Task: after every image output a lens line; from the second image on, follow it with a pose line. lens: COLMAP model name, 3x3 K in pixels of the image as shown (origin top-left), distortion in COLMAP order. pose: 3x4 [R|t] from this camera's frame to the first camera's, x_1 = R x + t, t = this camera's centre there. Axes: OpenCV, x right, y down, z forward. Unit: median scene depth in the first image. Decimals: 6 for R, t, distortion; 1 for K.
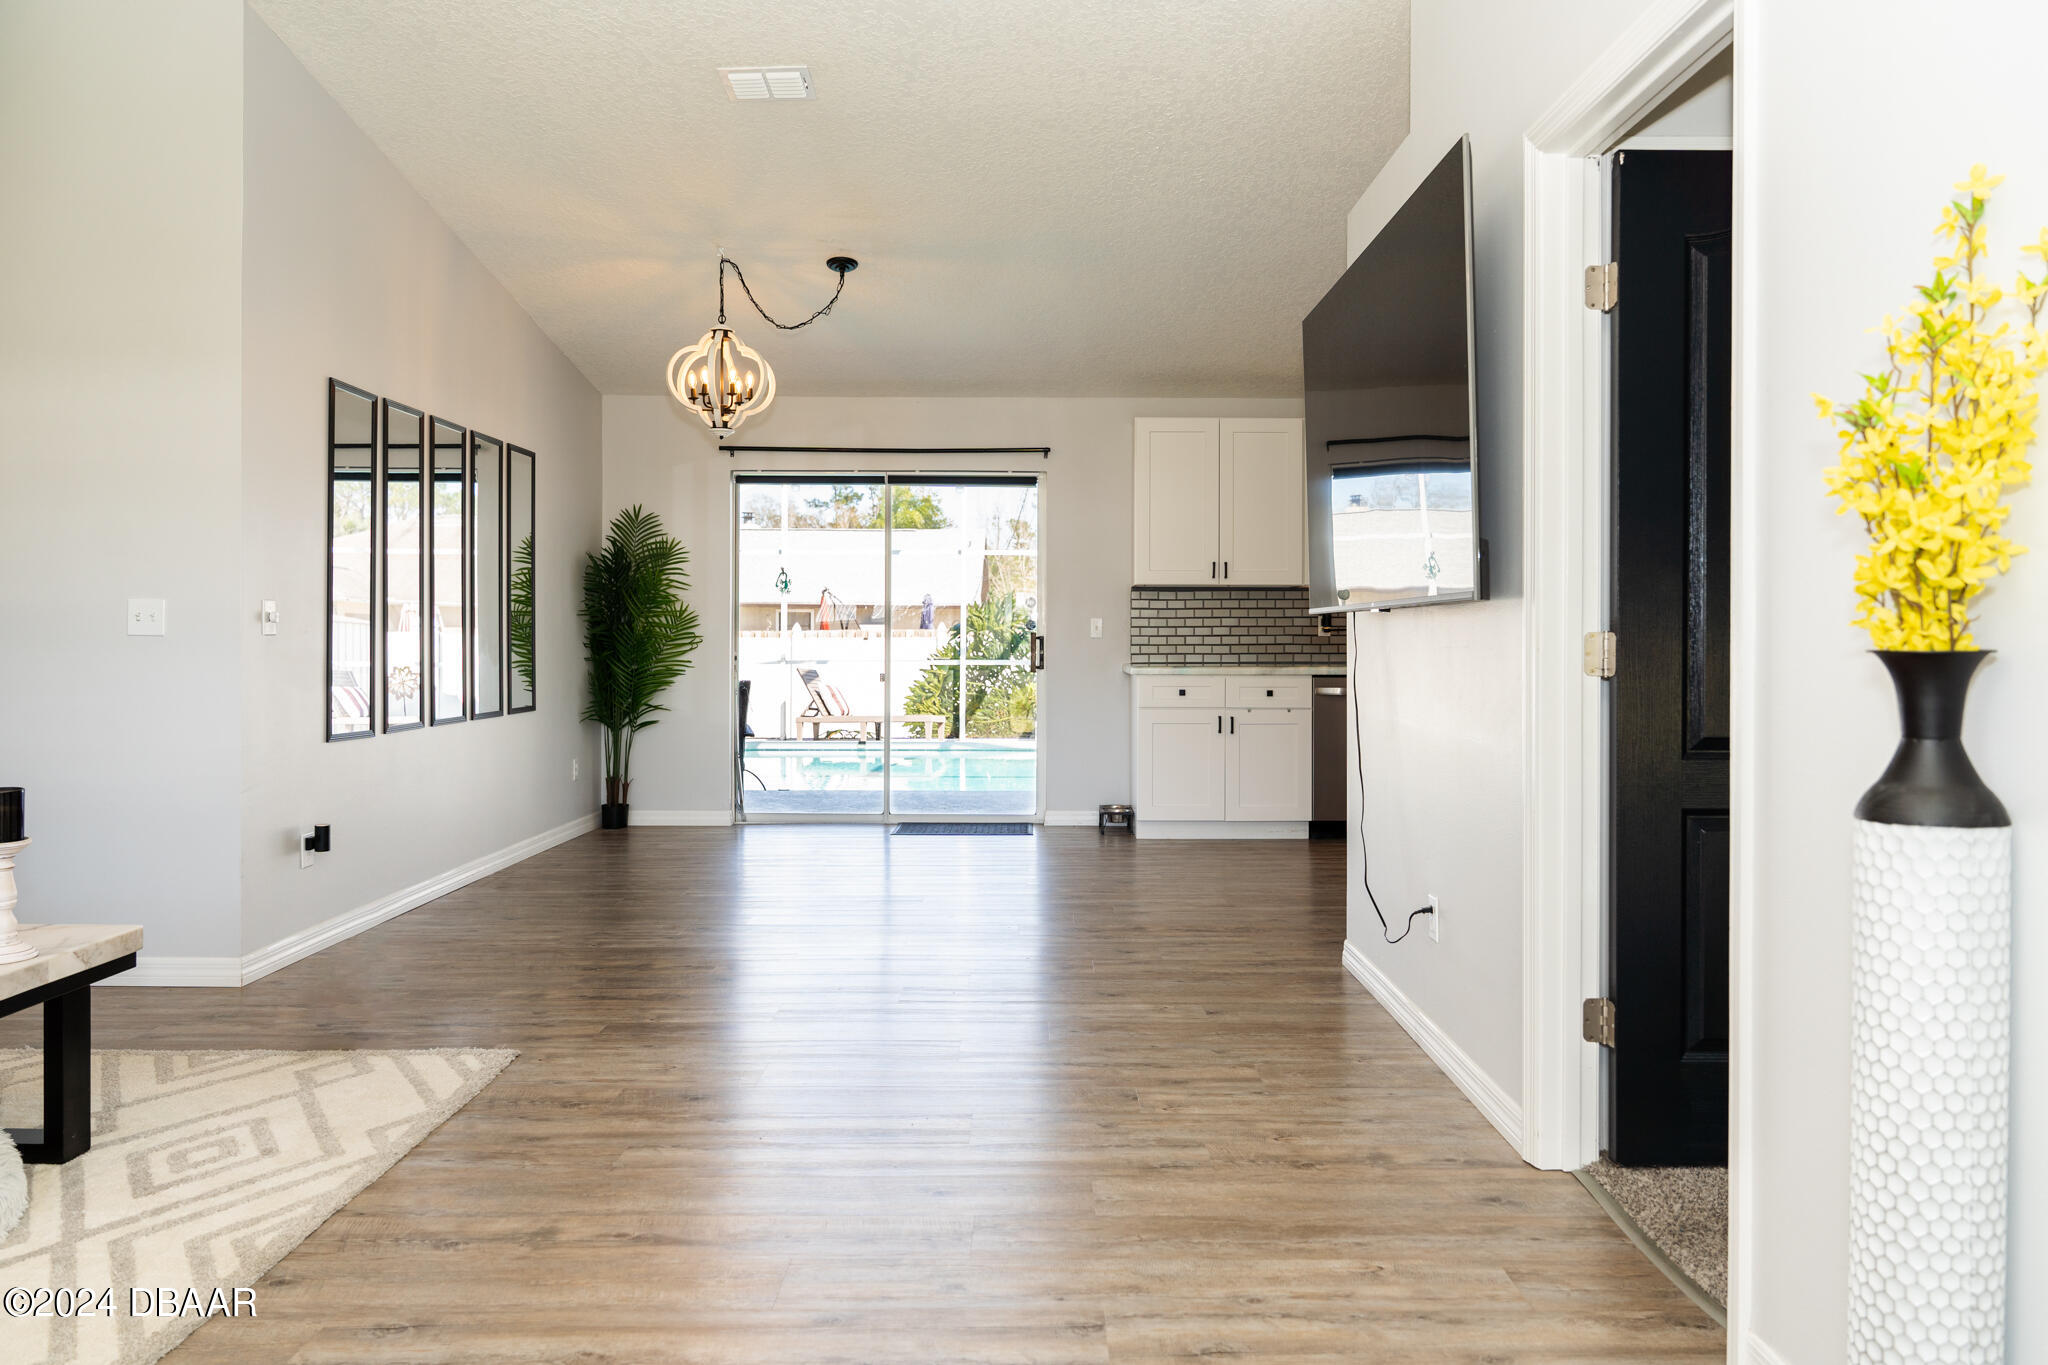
lens RADIAL K [[1359.3, 0, 1046.2], [0, 1359.3, 644.1], [0, 0, 1]] dist [-0.004521, -0.003142]
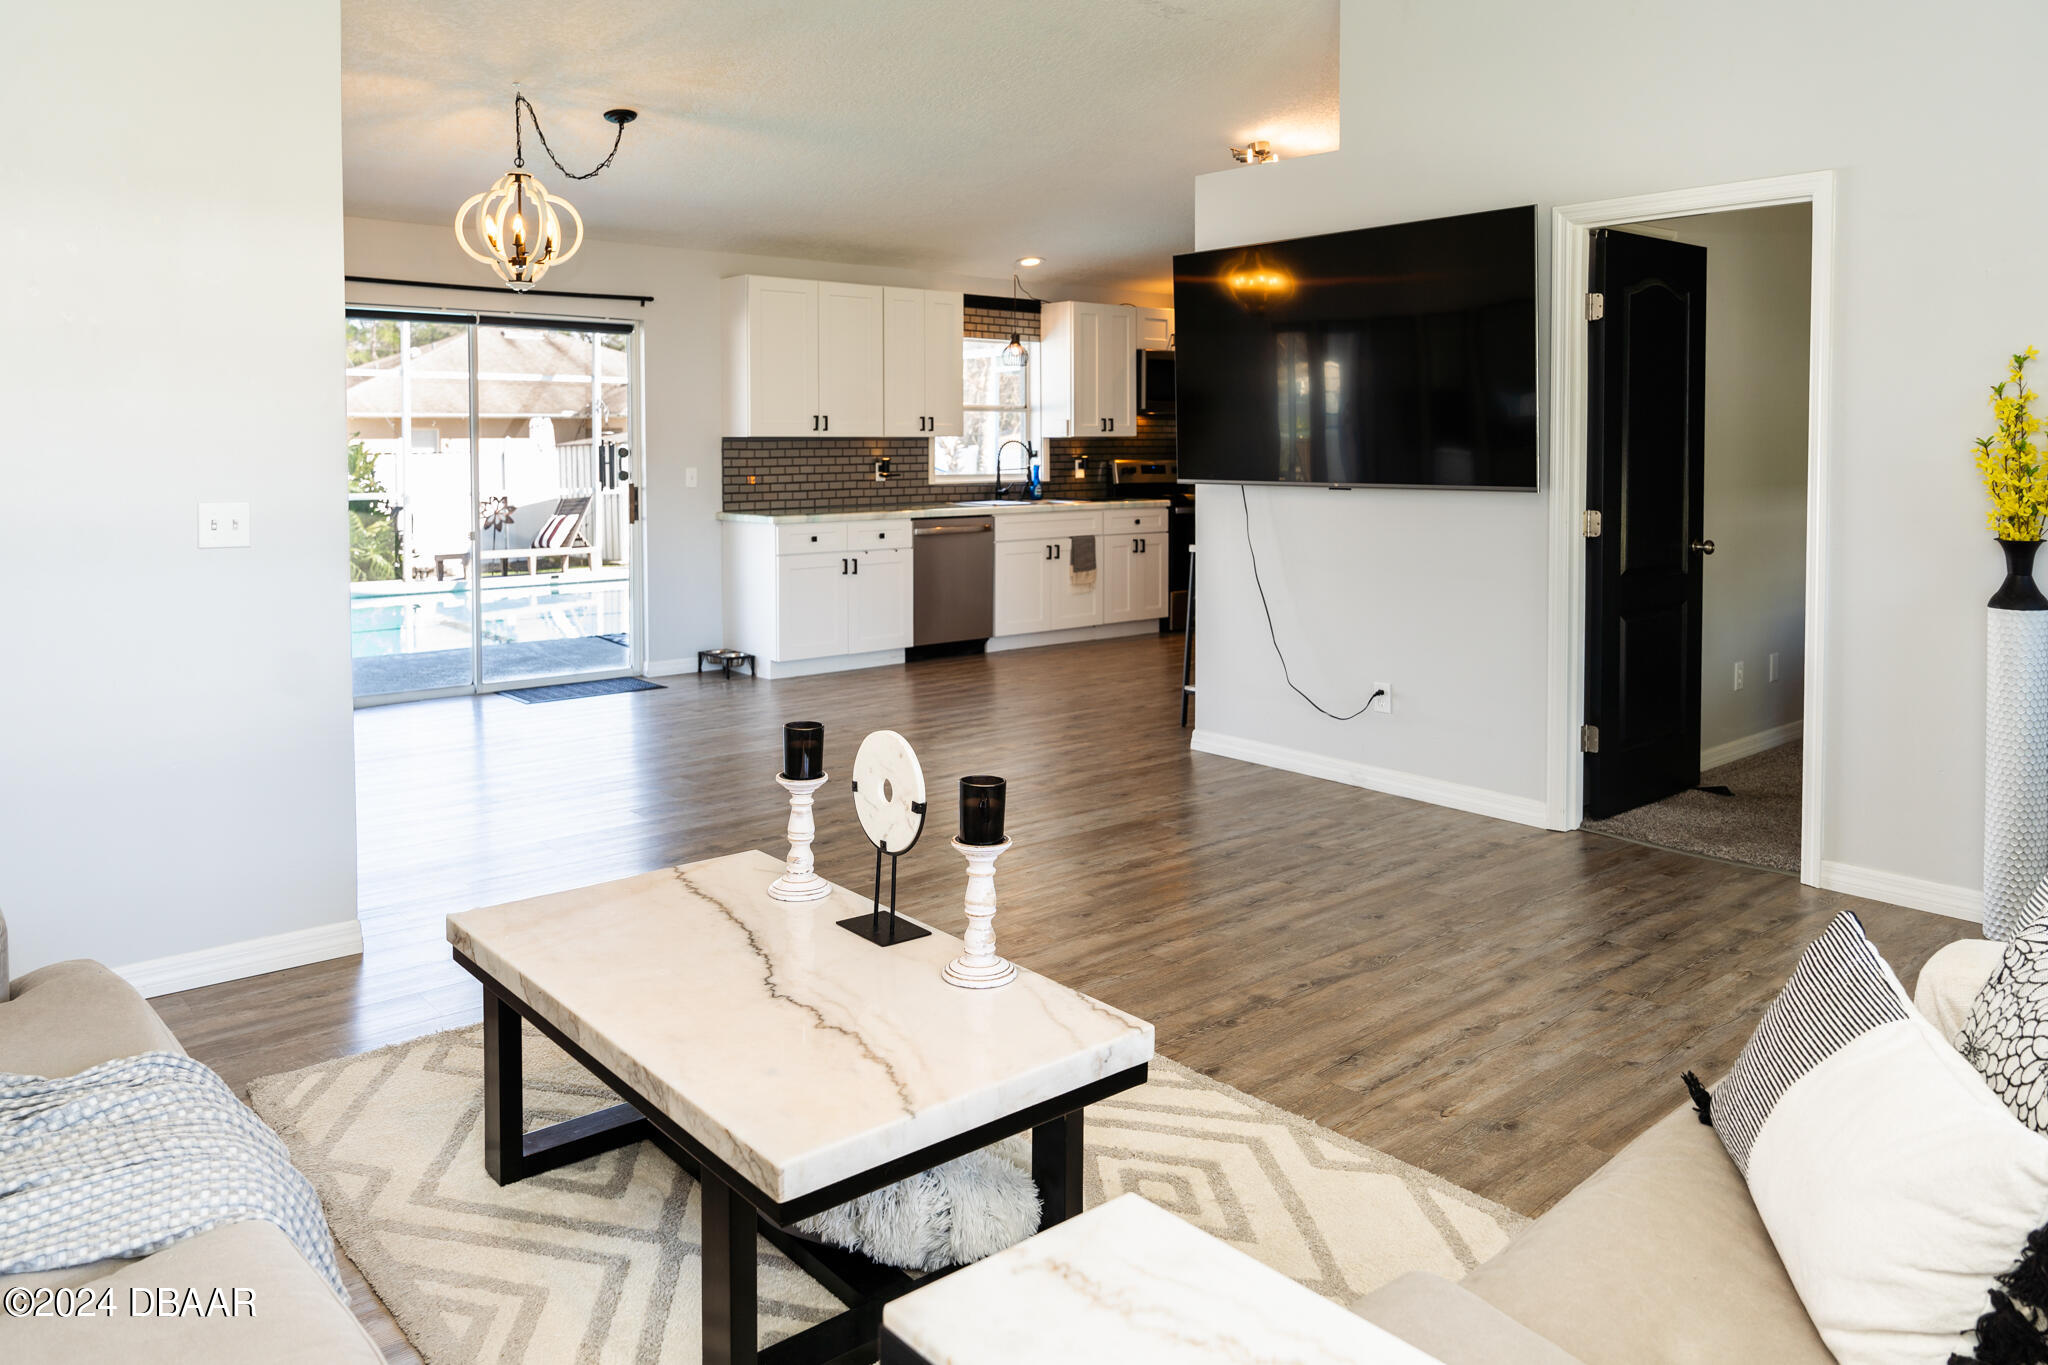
lens RADIAL K [[1420.7, 0, 1027.8], [0, 1420.7, 480.6], [0, 0, 1]] dist [-0.000223, -0.000751]
pose [[0.768003, -0.021239, 0.640094, -0.458754], [0.007141, 0.999672, 0.024603, -0.034703], [-0.640406, -0.014324, 0.767903, 0.028669]]
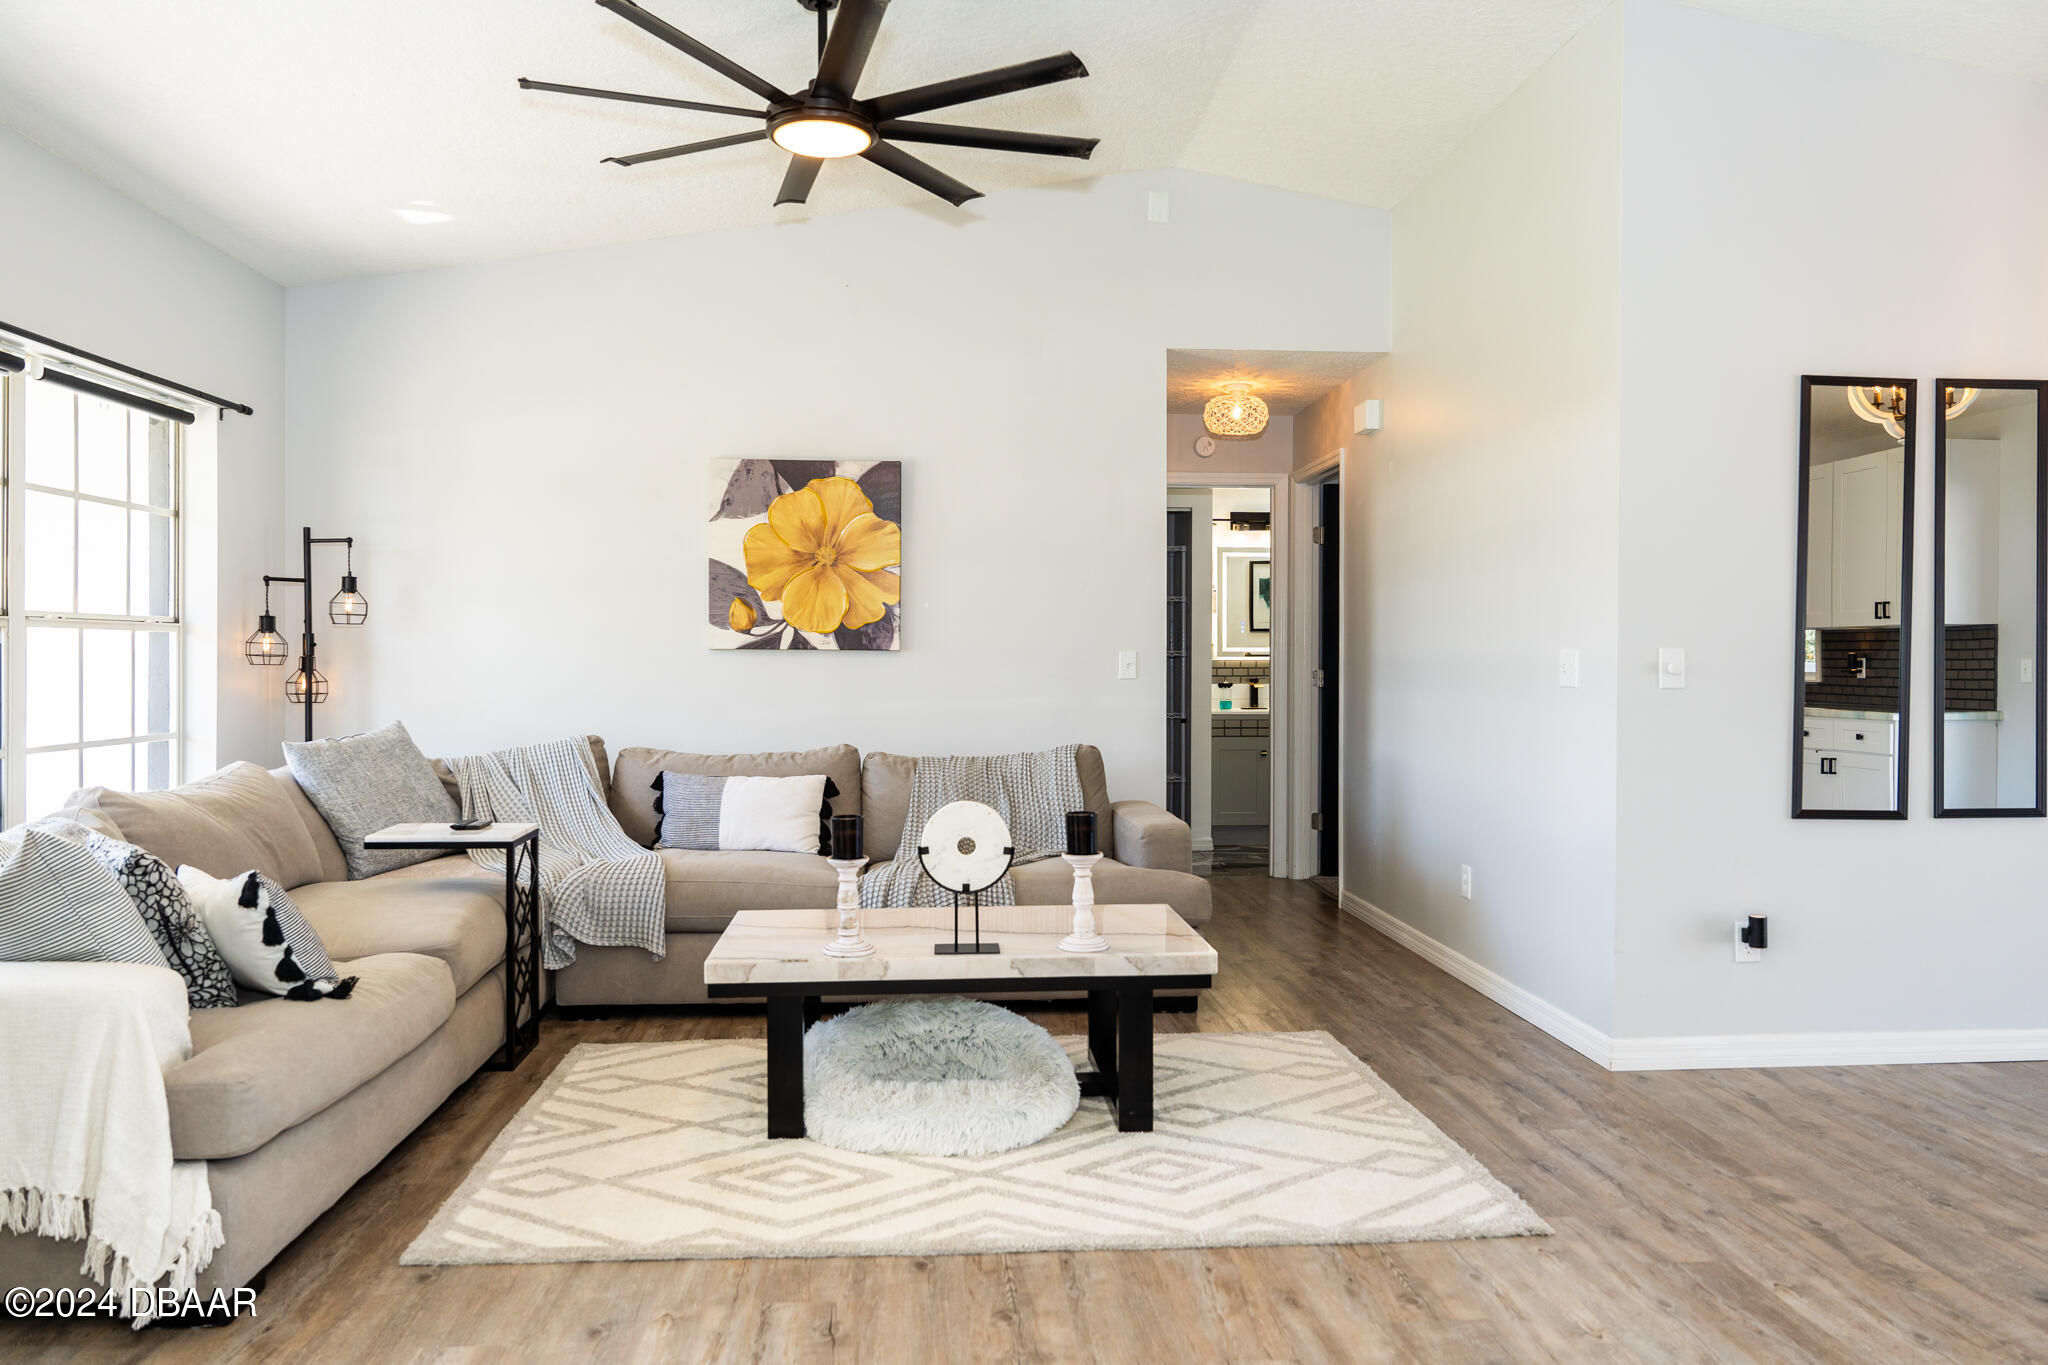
lens RADIAL K [[1416.9, 0, 1023.3], [0, 1416.9, 648.4], [0, 0, 1]] dist [-0.006928, -0.004613]
pose [[0.069166, -0.009222, -0.997563, 0.184224], [-0.011400, 0.999885, -0.010034, -0.010868], [0.997540, 0.012066, 0.069053, 0.289595]]
